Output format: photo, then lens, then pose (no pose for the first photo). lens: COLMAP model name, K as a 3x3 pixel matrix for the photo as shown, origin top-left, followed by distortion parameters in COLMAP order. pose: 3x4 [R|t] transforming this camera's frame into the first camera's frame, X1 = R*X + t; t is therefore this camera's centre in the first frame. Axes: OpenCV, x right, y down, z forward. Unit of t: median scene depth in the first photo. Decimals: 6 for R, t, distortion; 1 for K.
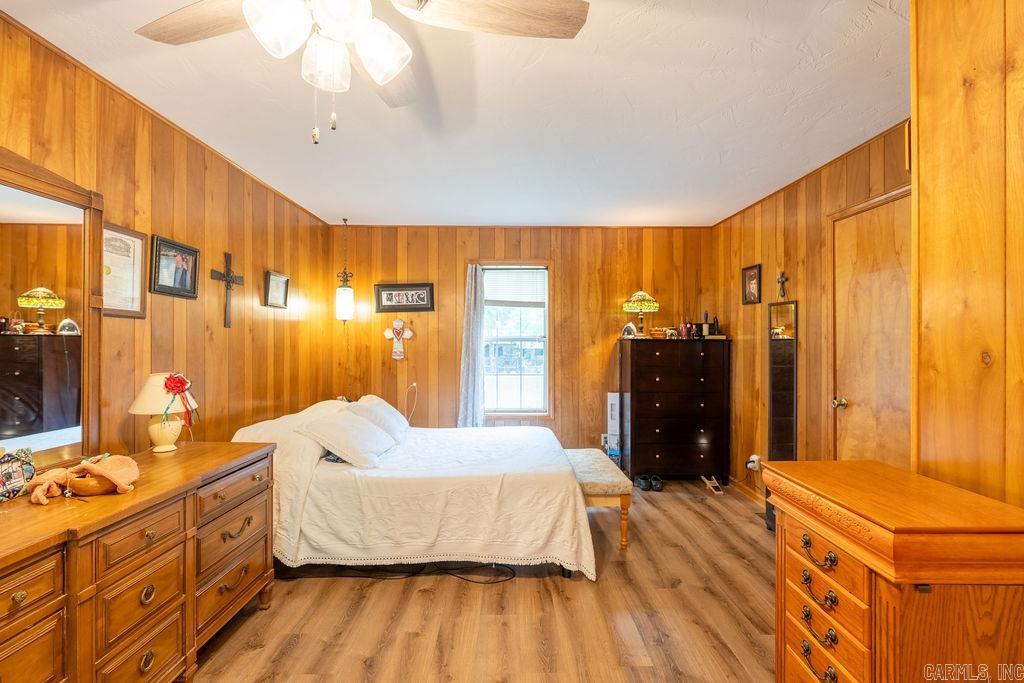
lens RADIAL K [[456.7, 0, 513.6], [0, 456.7, 340.5], [0, 0, 1]] dist [-0.006299, 0.002264]
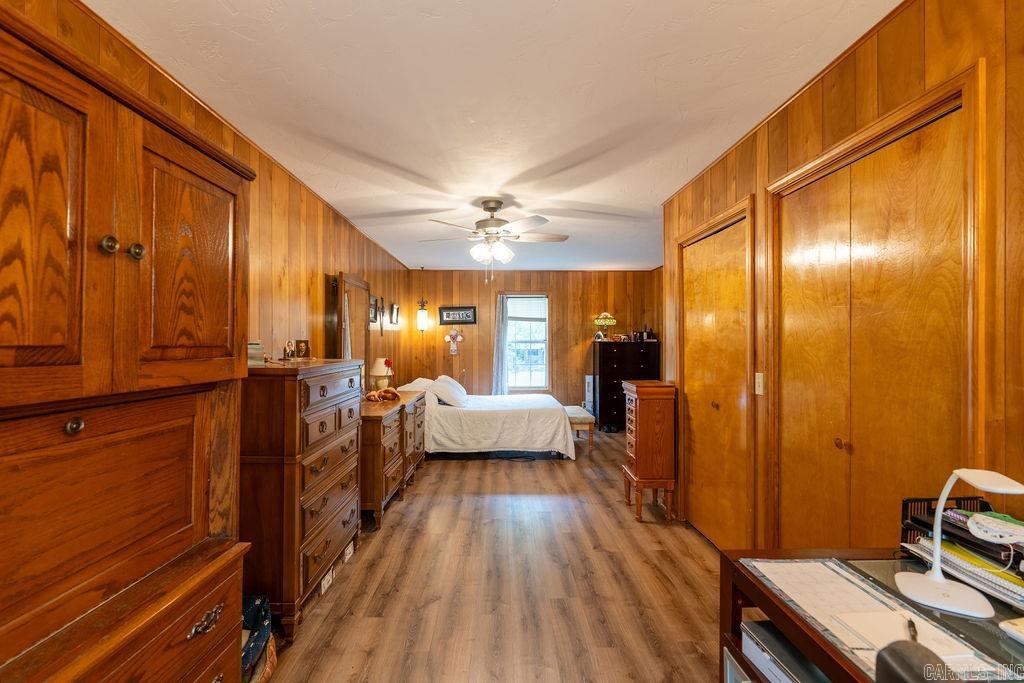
lens RADIAL K [[456.7, 0, 510.2], [0, 456.7, 340.4], [0, 0, 1]] dist [-0.006299, 0.002264]
pose [[0.999912, -0.001350, 0.013174, -0.080687], [0.001381, 0.999996, -0.002352, -0.003860], [-0.013171, 0.002370, 0.999910, -0.607723]]
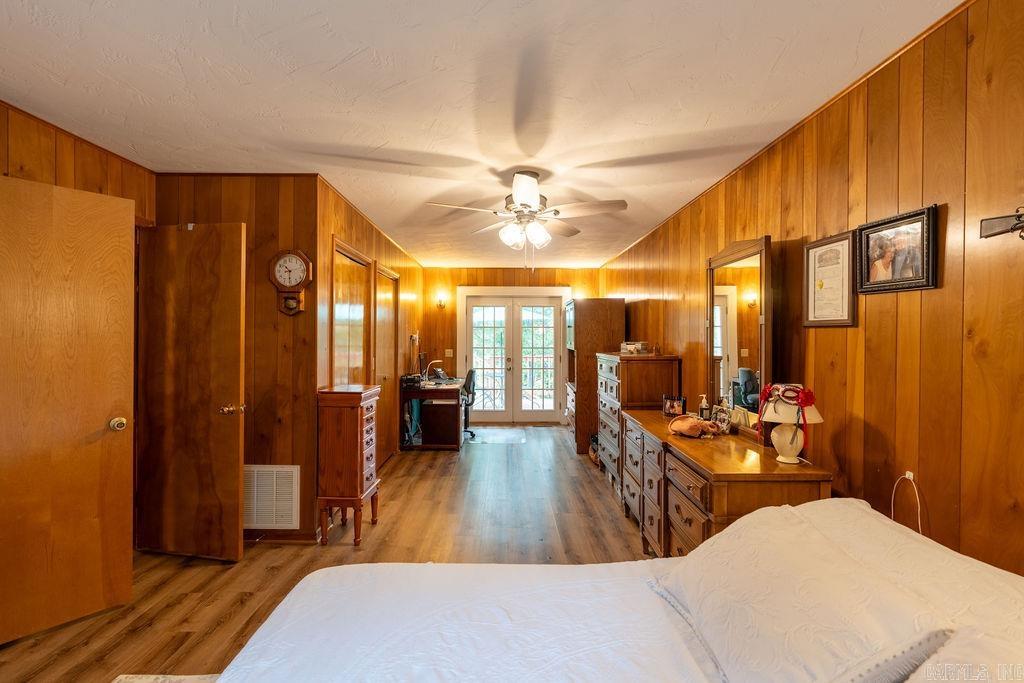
lens RADIAL K [[456.7, 0, 511.1], [0, 456.7, 338.2], [0, 0, 1]] dist [-0.006299, 0.002264]
pose [[-0.999984, -0.005562, 0.000894, -0.081731], [-0.005560, 0.999981, 0.002740, -0.013319], [-0.000909, 0.002735, -0.999996, 0.989712]]
